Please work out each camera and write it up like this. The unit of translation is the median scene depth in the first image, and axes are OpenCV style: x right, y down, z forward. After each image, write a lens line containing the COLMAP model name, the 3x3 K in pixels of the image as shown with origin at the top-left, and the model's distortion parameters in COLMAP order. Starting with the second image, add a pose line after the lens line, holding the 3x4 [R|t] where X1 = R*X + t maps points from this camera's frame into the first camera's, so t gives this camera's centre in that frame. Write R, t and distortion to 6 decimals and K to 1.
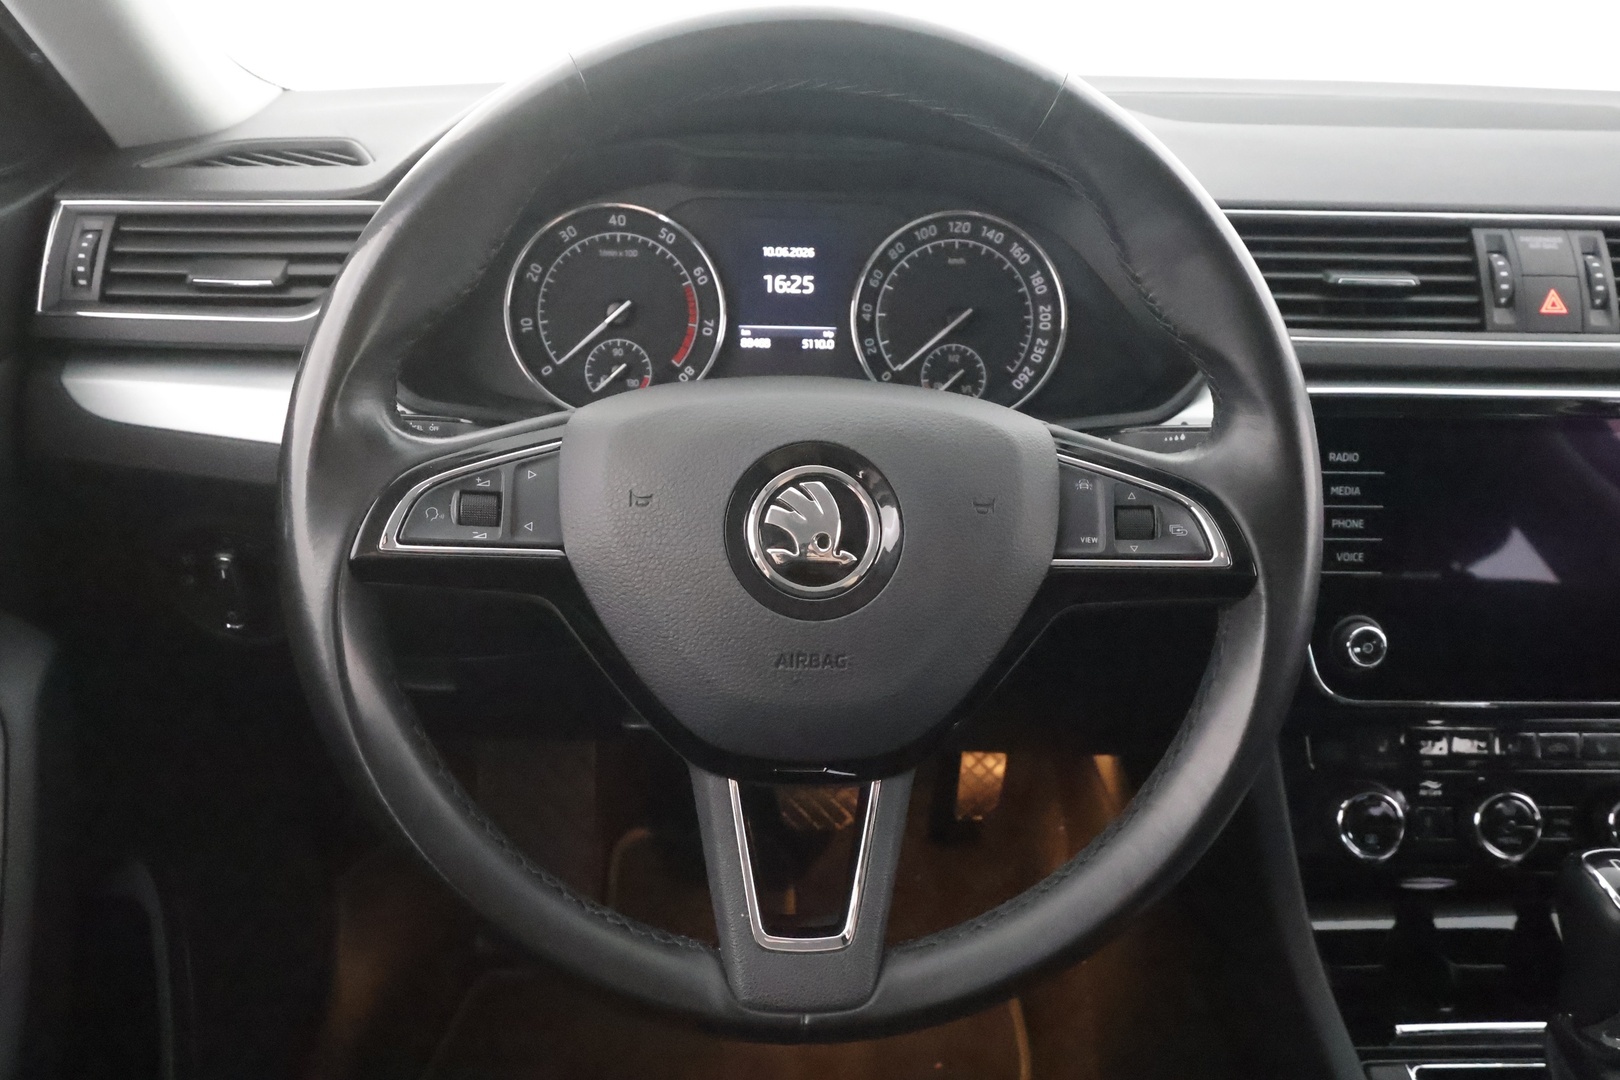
lens RADIAL K [[1267.4, 0, 805.5], [0, 1267.4, 535.7], [0, 0, 1]] dist [0.003537, -0.001208]
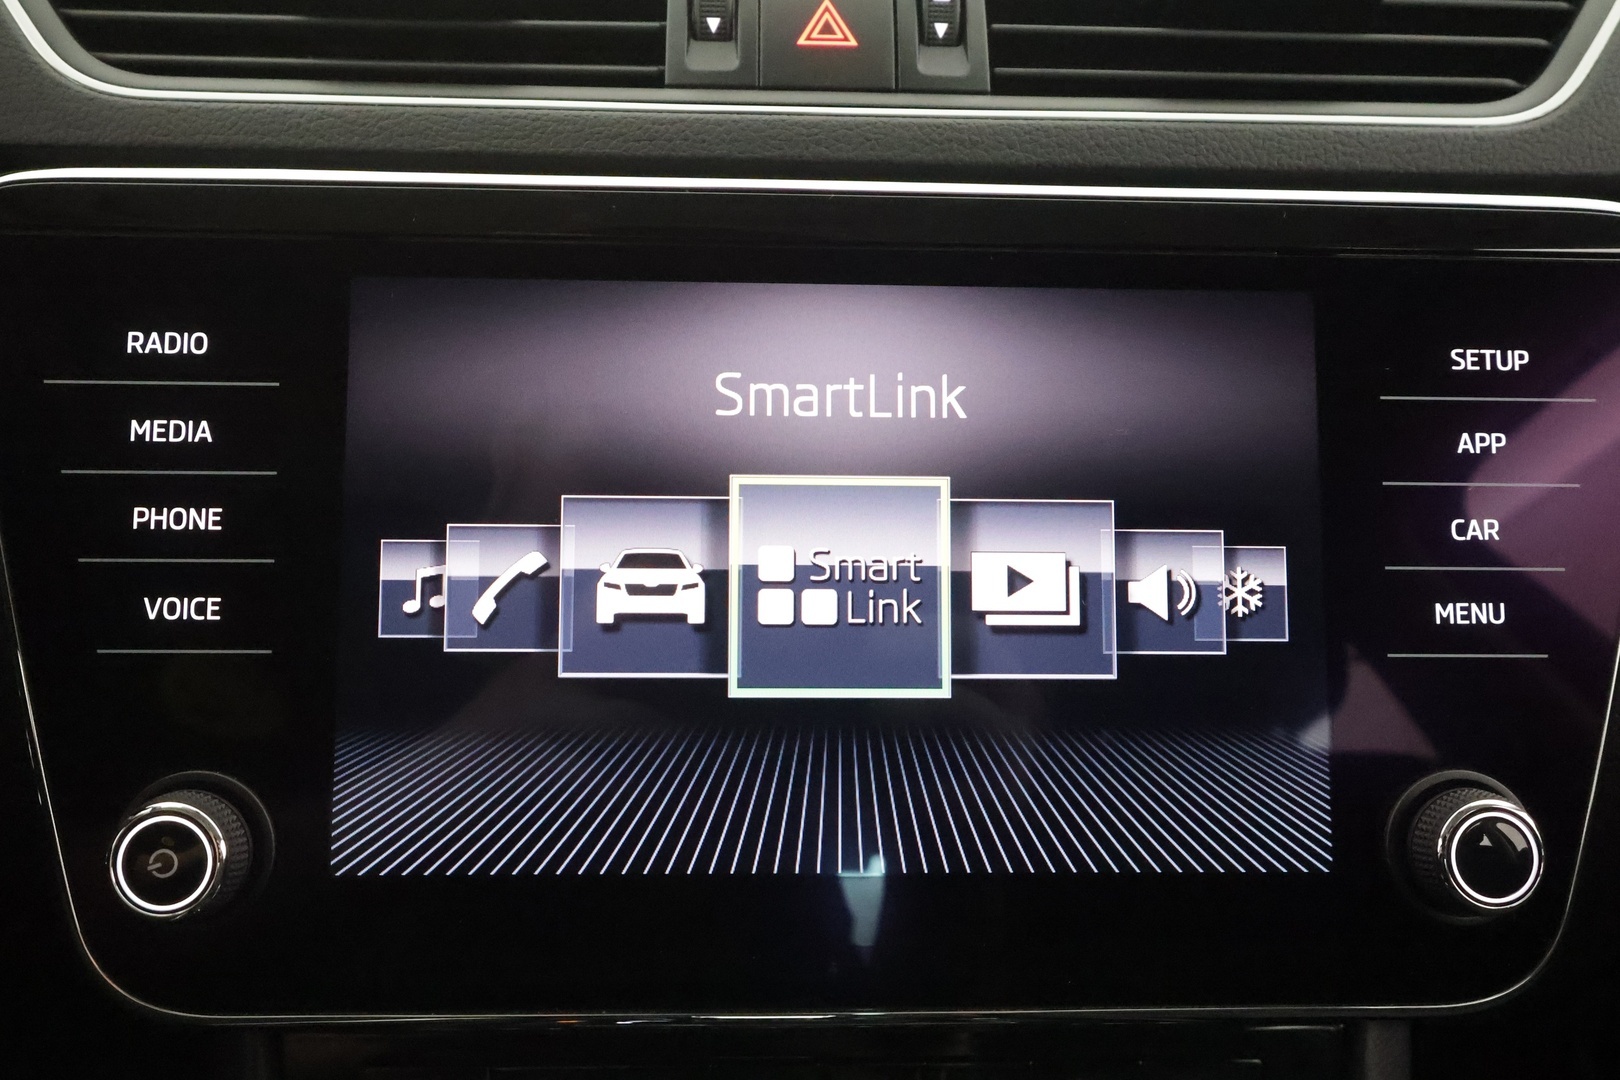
lens RADIAL K [[1289.1, 0, 809.3], [0, 1289.1, 538.3], [0, 0, 1]] dist [0.015789, -0.009488]
pose [[0.999956, -0.009341, -0.000995, 0.528204], [0.009094, 0.989193, -0.146340, 0.045923], [0.002352, 0.146325, 0.989234, 0.540053]]
